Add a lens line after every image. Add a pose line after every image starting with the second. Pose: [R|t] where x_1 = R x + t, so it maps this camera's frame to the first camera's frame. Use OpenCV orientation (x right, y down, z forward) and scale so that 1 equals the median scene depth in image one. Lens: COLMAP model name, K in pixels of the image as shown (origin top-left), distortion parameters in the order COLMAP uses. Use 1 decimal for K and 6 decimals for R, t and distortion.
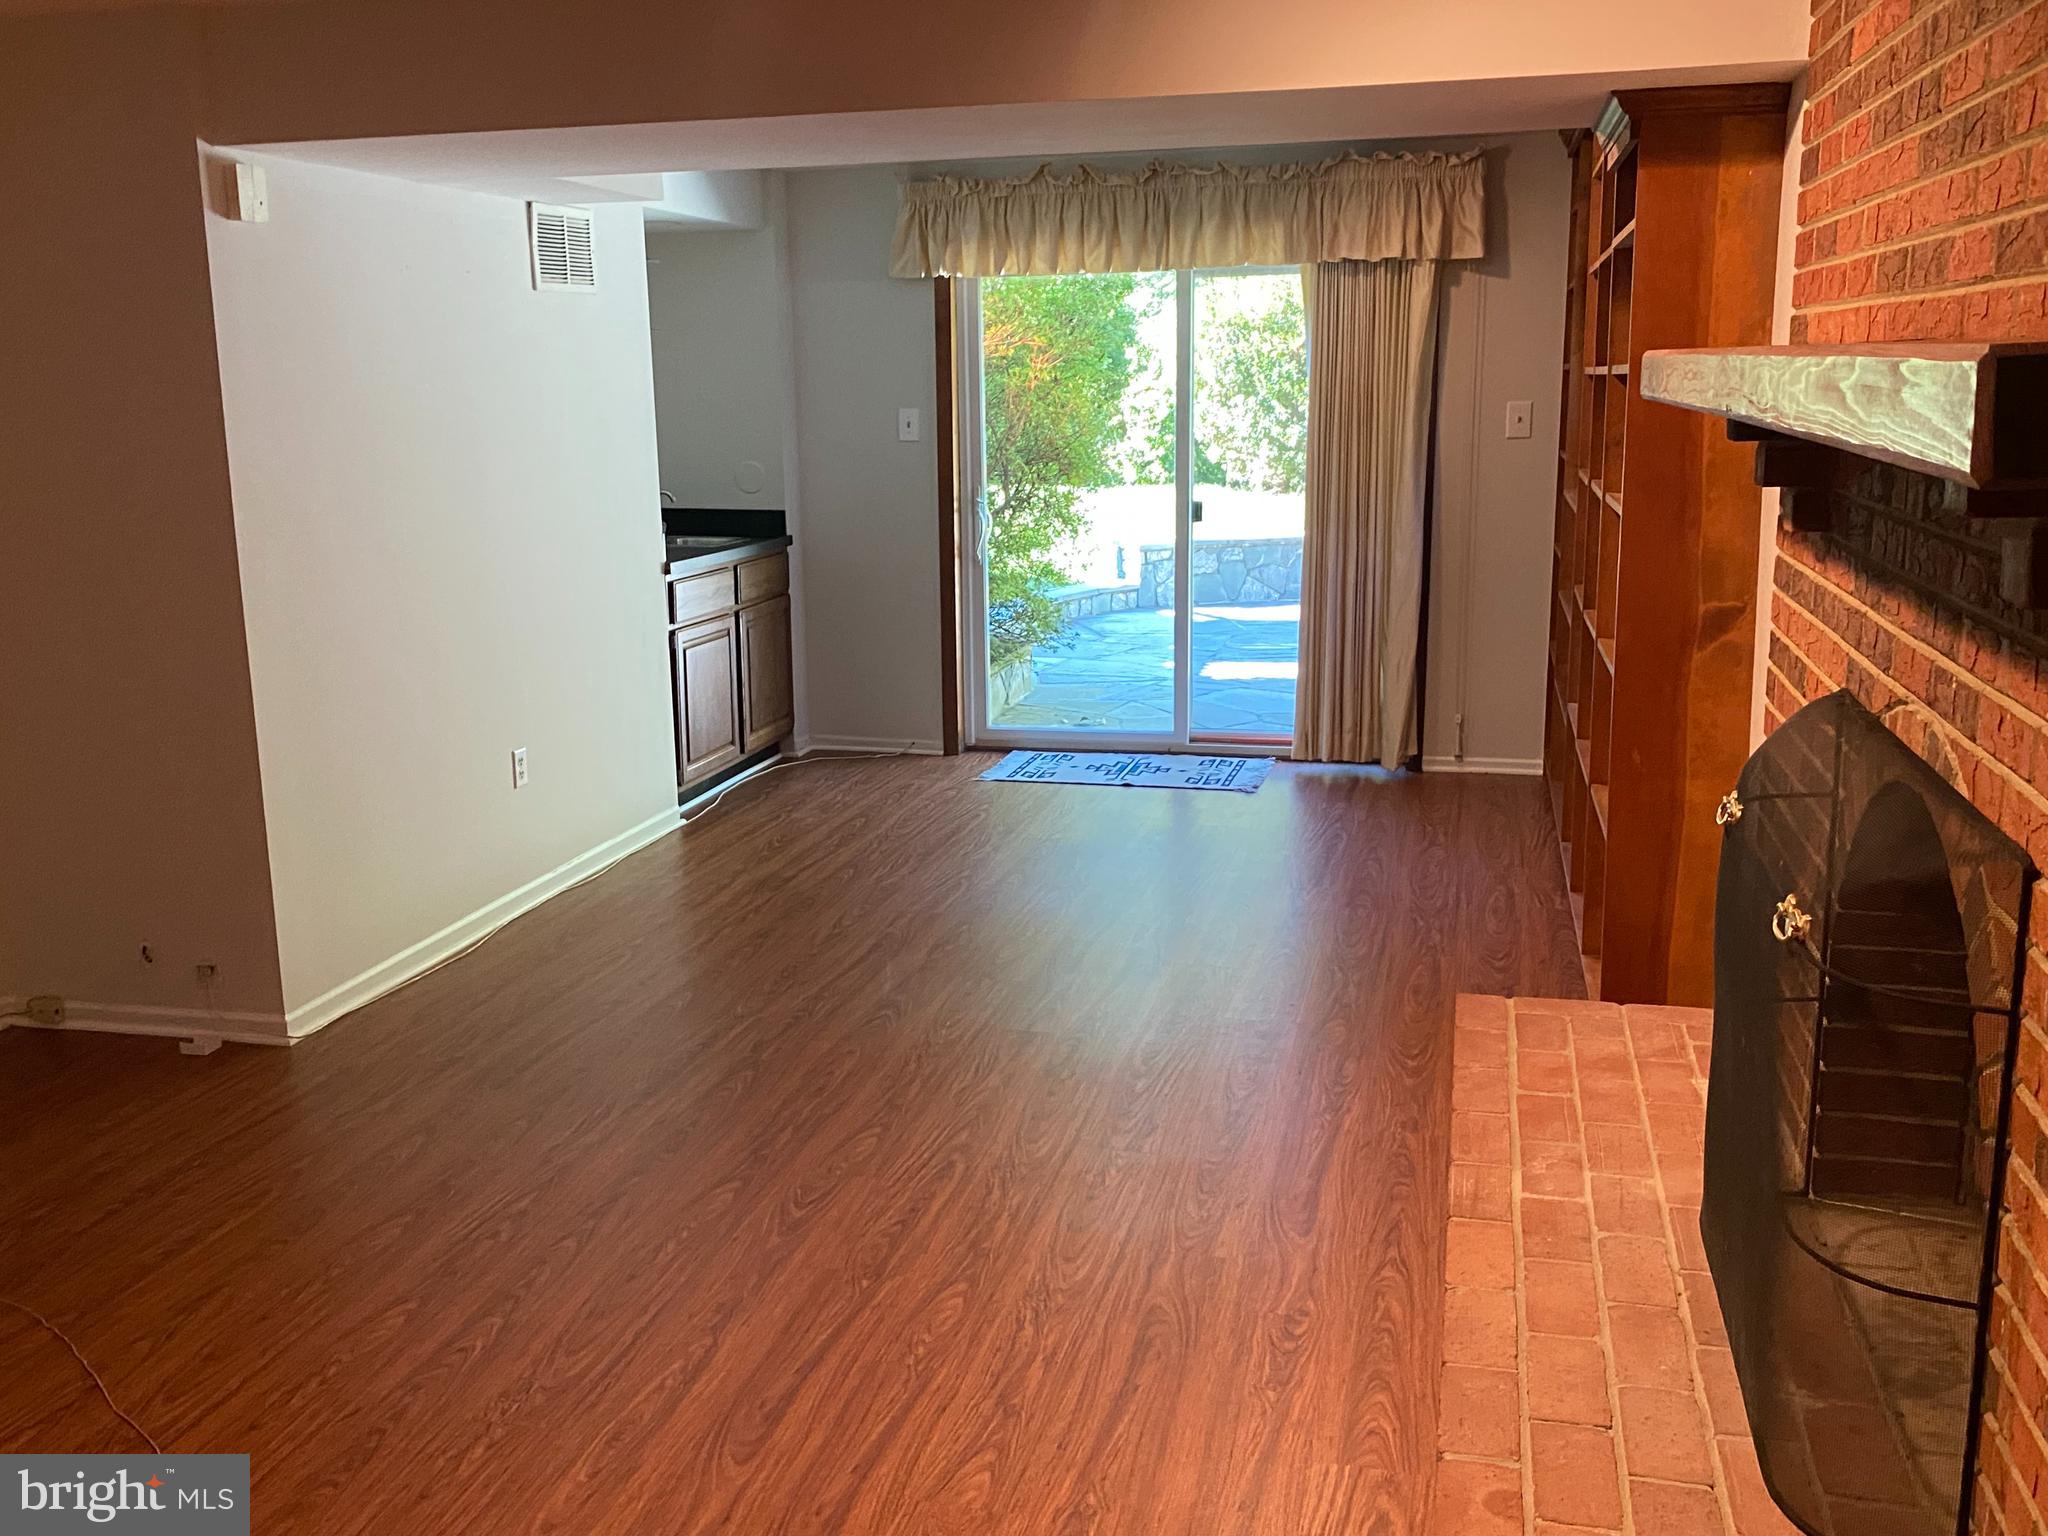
lens RADIAL K [[1917.0, 0, 1024.0], [0, 1917.0, 768.0], [0, 0, 1]] dist [0.131947, -0.286605]
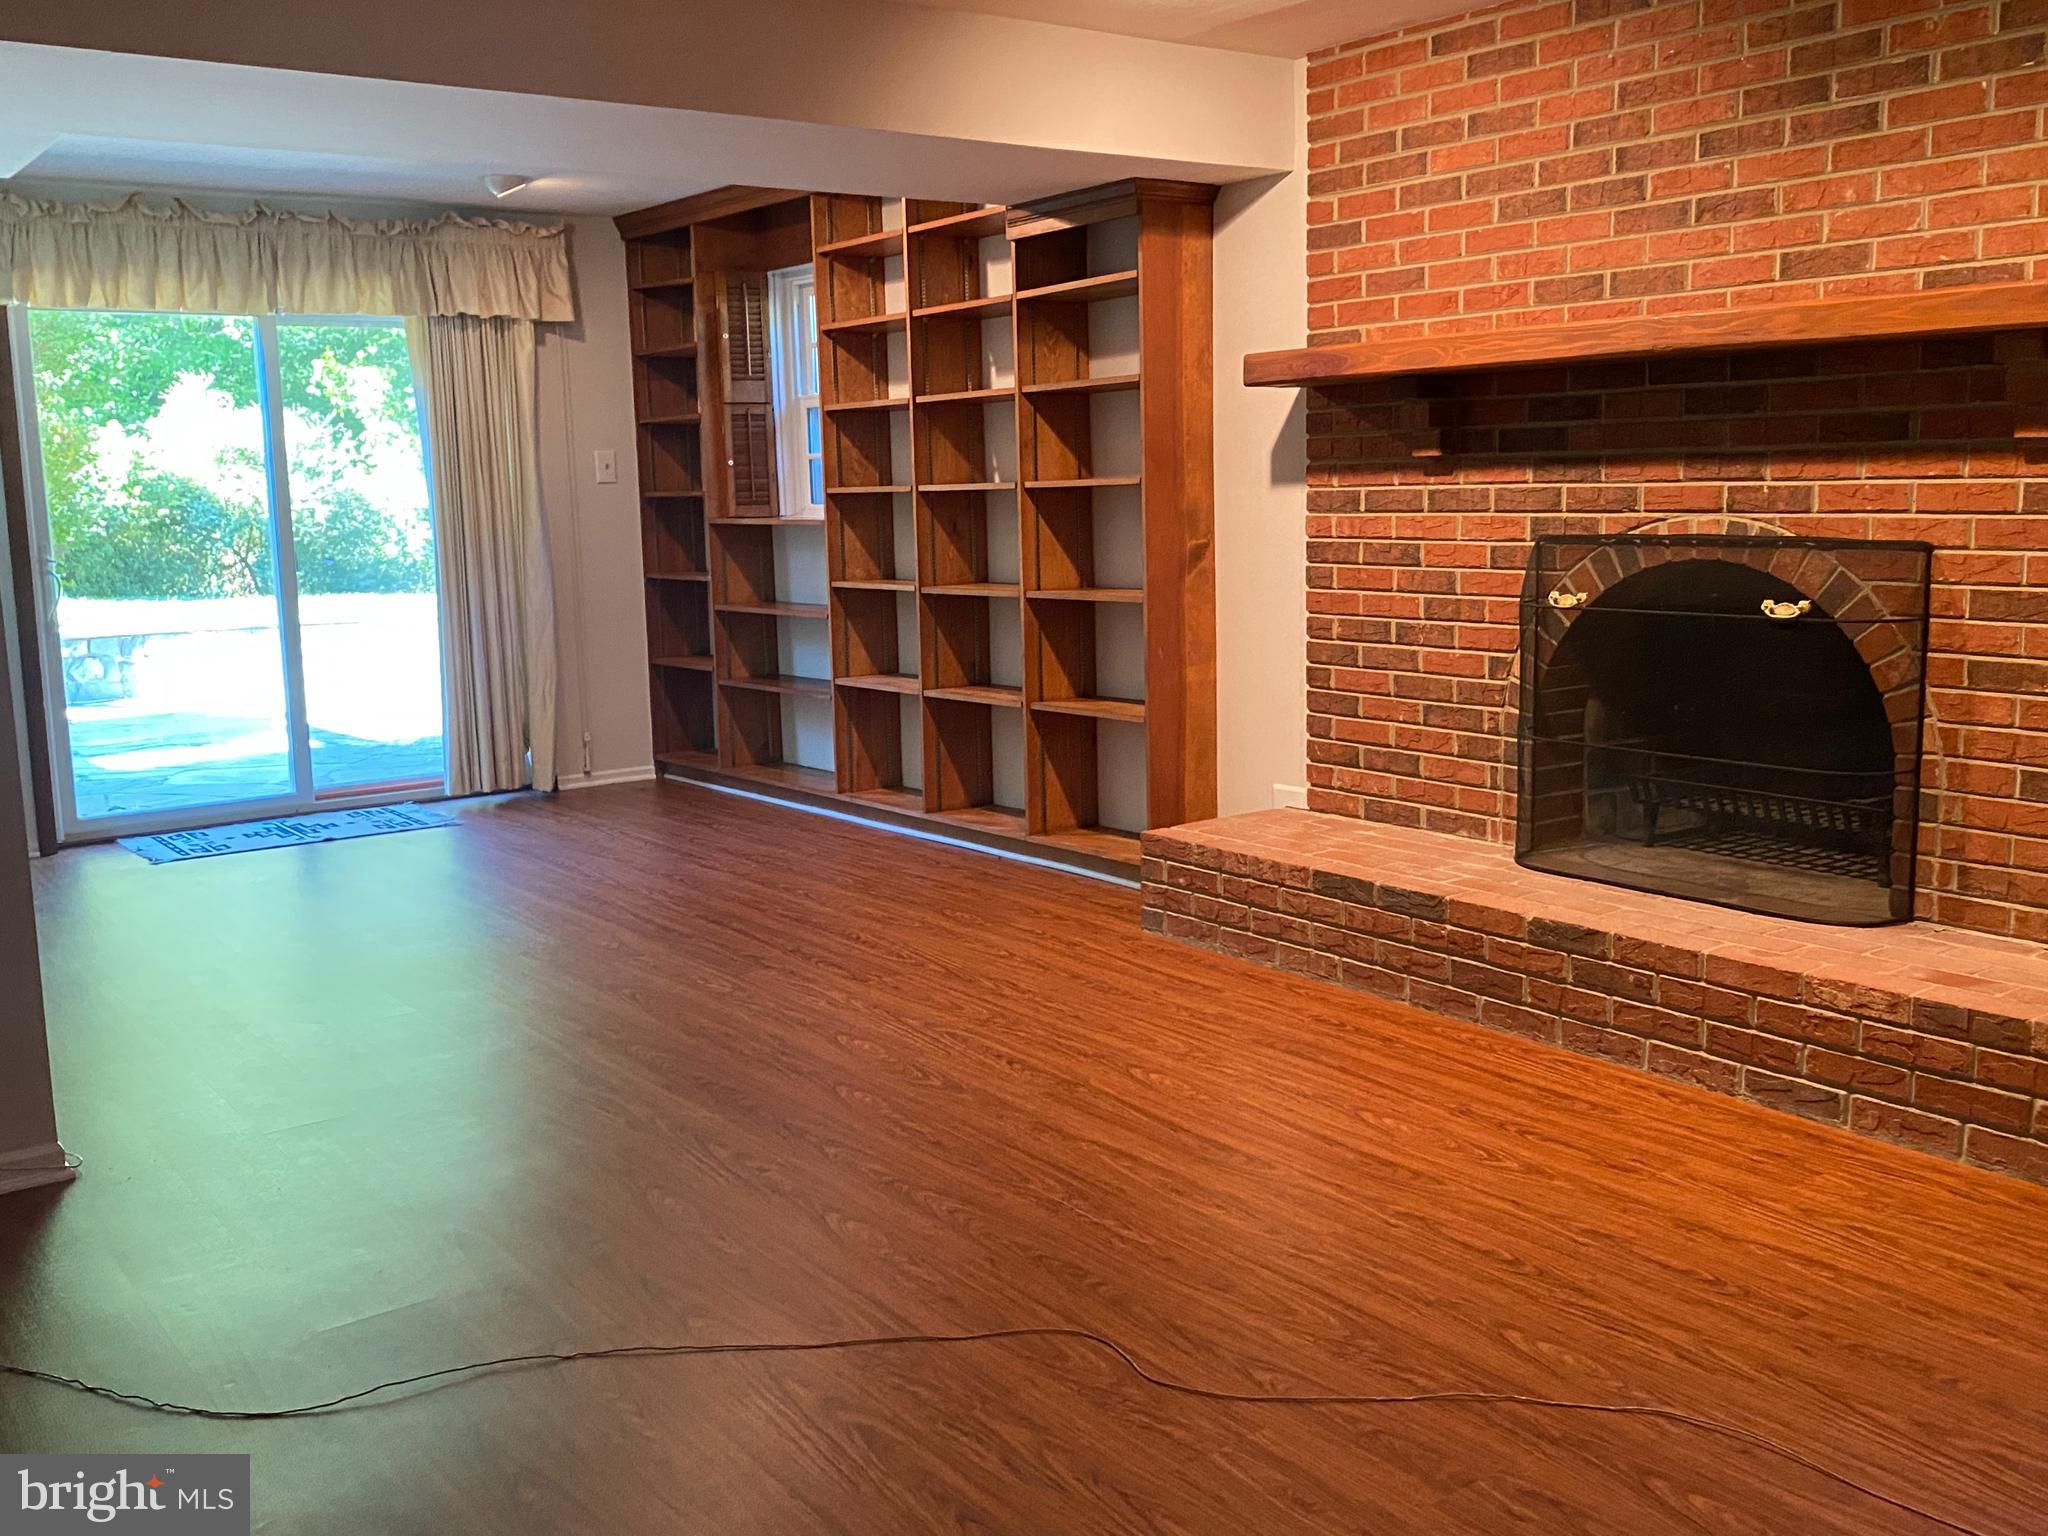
lens RADIAL K [[1917.0, 0, 1024.0], [0, 1917.0, 768.0], [0, 0, 1]] dist [0.131947, -0.286605]
pose [[0.623417, -0.117800, 0.772965, -0.489890], [0.175506, 0.984442, 0.008479, 0.026994], [-0.761938, 0.130374, 0.634392, 0.122582]]
